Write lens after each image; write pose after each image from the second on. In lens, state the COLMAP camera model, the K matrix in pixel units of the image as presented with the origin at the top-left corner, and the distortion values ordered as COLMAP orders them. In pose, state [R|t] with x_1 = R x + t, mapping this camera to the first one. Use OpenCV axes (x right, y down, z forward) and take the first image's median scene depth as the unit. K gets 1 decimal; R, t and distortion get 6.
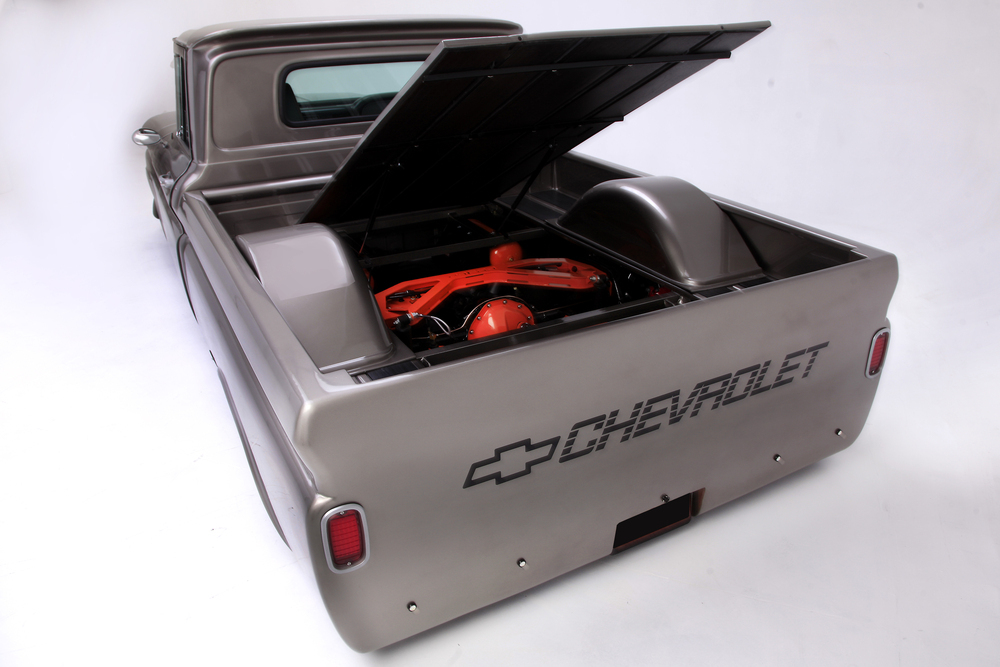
lens RADIAL K [[700.1, 0, 504.1], [0, 700.1, 344.3], [0, 0, 1]] dist [-0.067132, 0.011661]
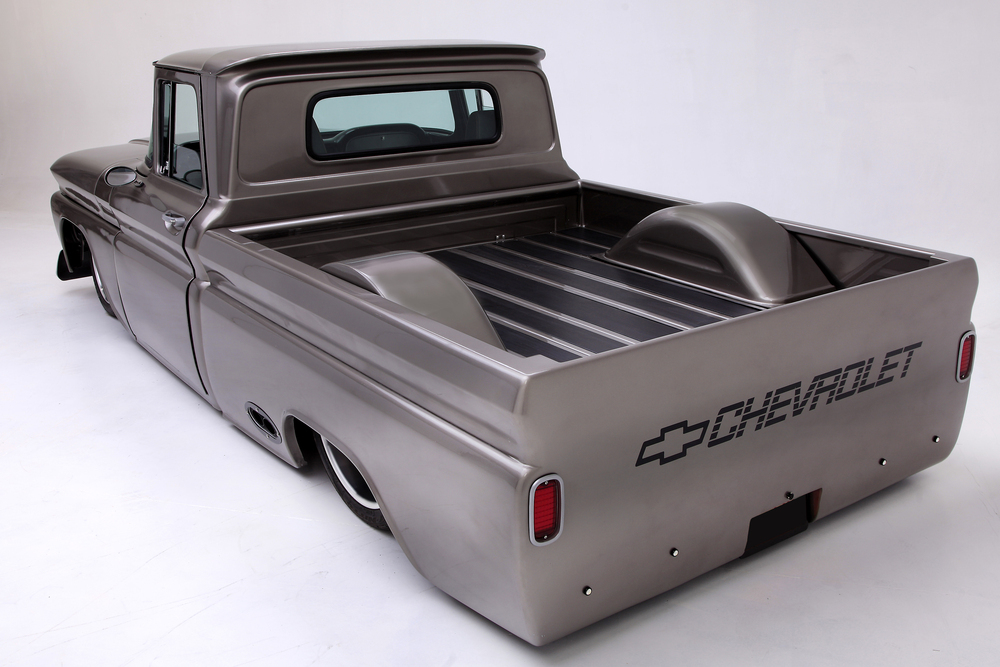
lens RADIAL K [[975.0, 0, 495.3], [0, 975.0, 327.5], [0, 0, 1]] dist [0.024959, 0.000000]
pose [[0.992951, -0.038888, 0.111967, -0.352052], [0.054568, 0.988564, -0.140580, 0.155723], [-0.105219, 0.145699, 0.983718, -0.412467]]
